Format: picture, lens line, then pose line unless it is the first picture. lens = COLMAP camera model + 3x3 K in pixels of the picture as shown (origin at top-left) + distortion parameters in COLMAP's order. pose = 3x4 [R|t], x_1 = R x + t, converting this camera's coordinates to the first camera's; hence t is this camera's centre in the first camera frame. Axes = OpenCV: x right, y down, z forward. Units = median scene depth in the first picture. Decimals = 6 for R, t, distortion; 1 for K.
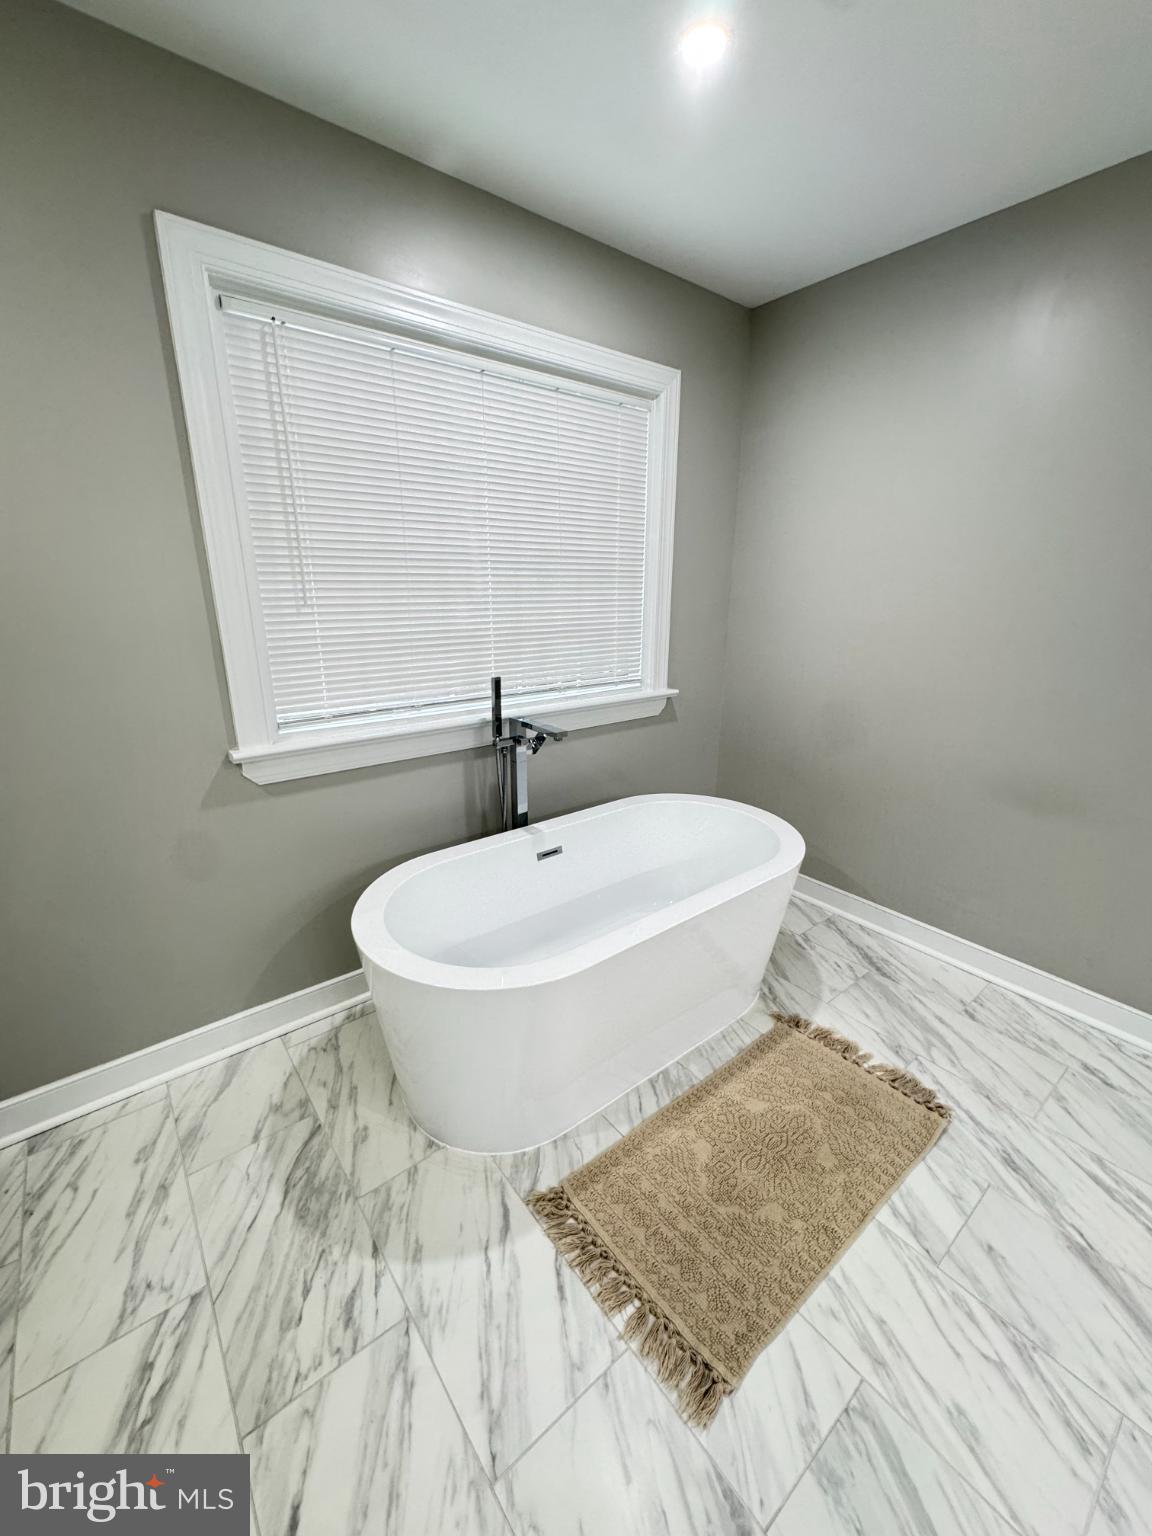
lens RADIAL K [[608.8, 0, 572.6], [0, 608.8, 763.9], [0, 0, 1]] dist [-0.004217, 0.000309]
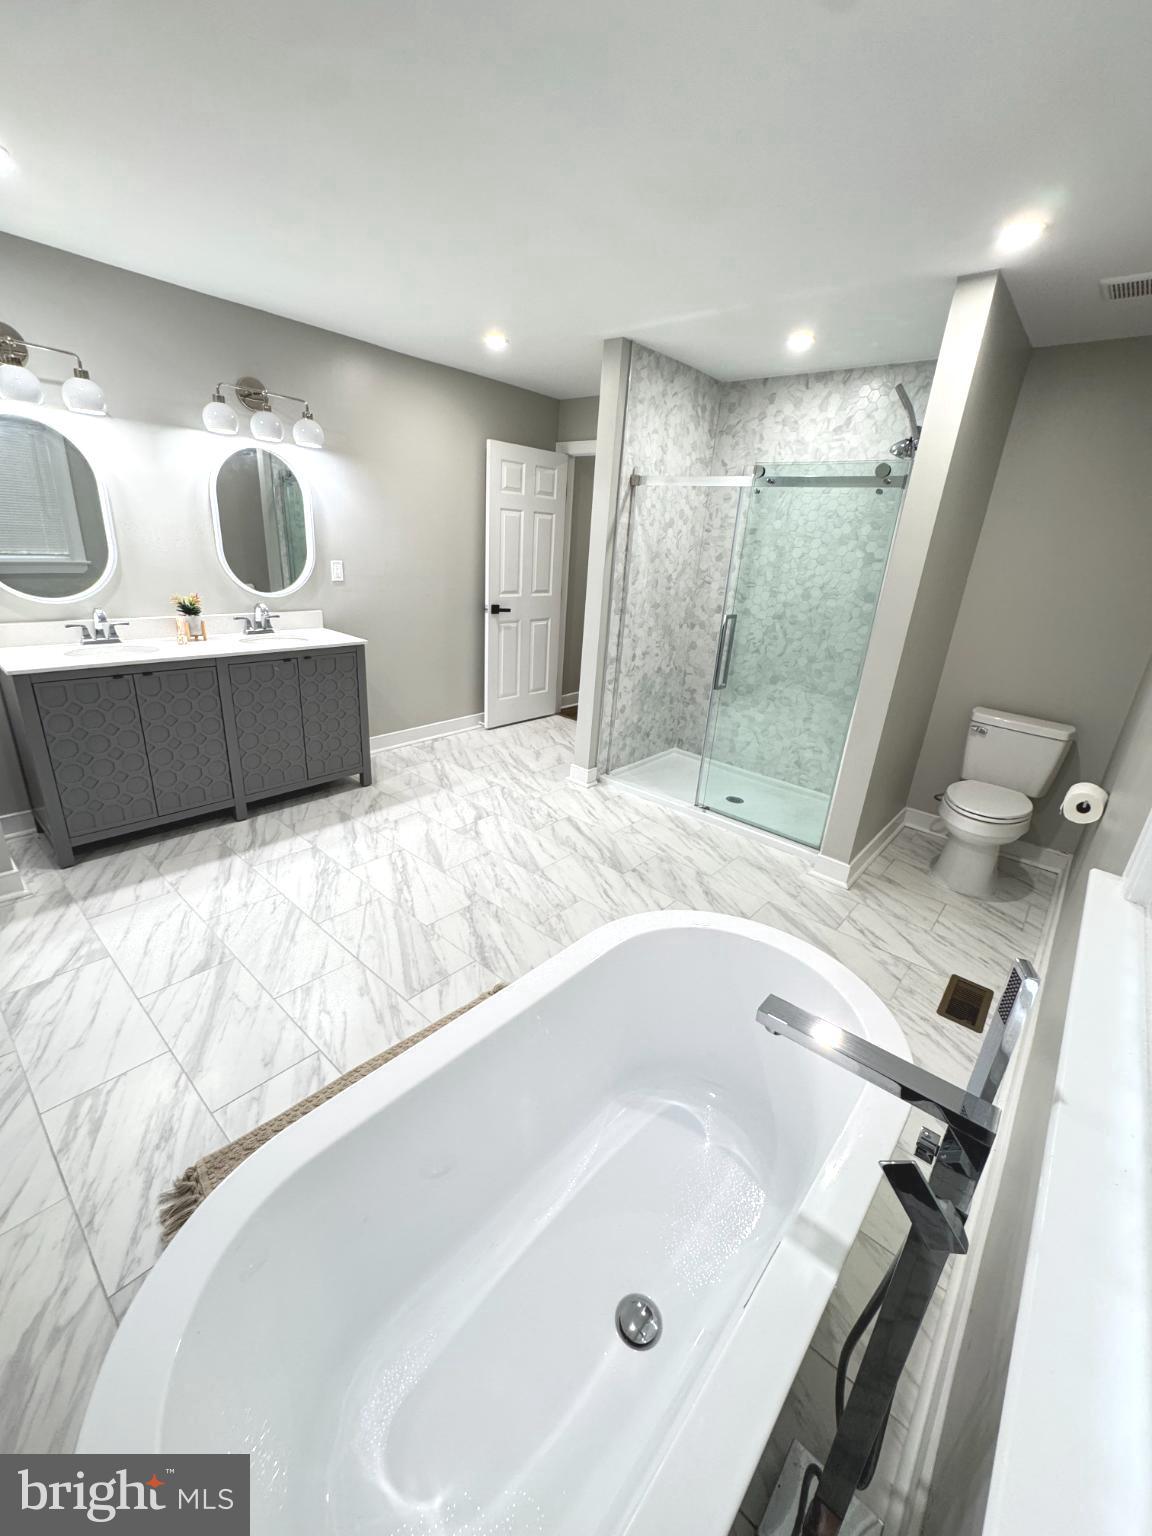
lens RADIAL K [[608.8, 0, 583.4], [0, 608.8, 763.5], [0, 0, 1]] dist [-0.004217, 0.000309]
pose [[-0.978827, 0.001649, -0.204684, 0.216797], [-0.123113, 0.794137, 0.595139, -0.489887], [0.163529, 0.607737, -0.777119, 1.380372]]
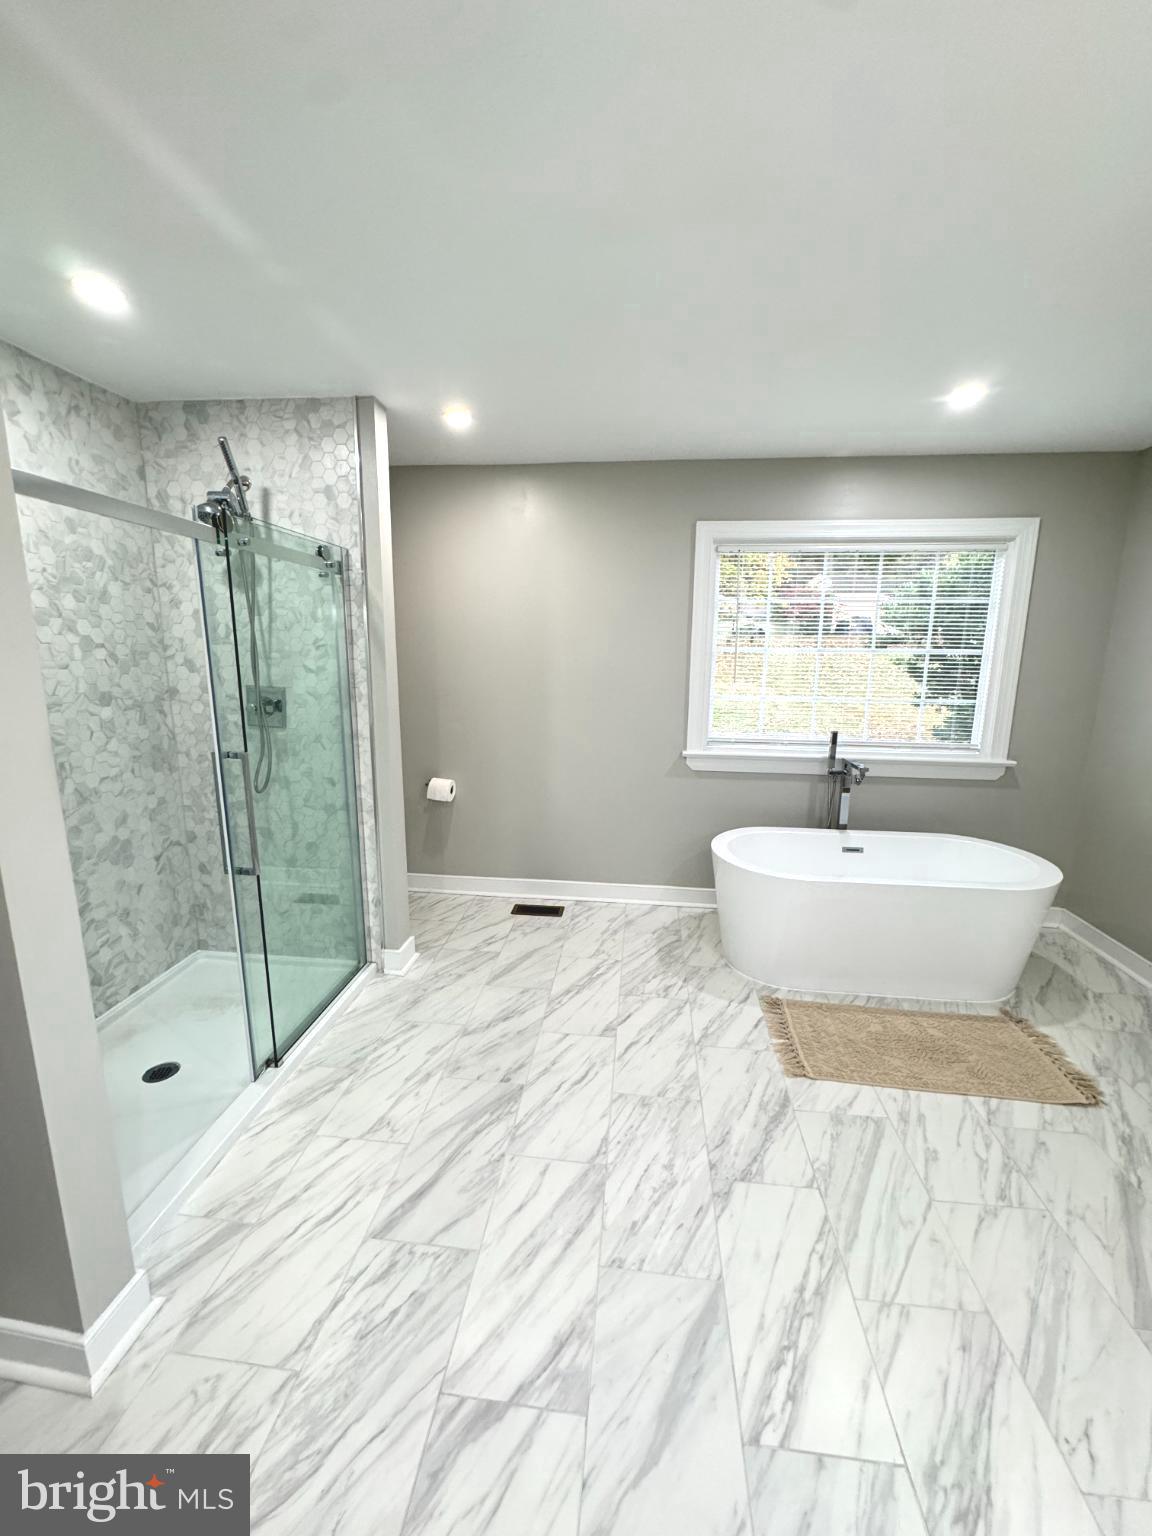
lens RADIAL K [[608.8, 0, 577.2], [0, 608.8, 763.5], [0, 0, 1]] dist [-0.004217, 0.000309]
pose [[0.708628, 0.131645, -0.693193, 0.616694], [-0.206856, 0.978033, -0.025723, 0.147185], [0.674579, 0.161619, 0.720293, -0.719433]]
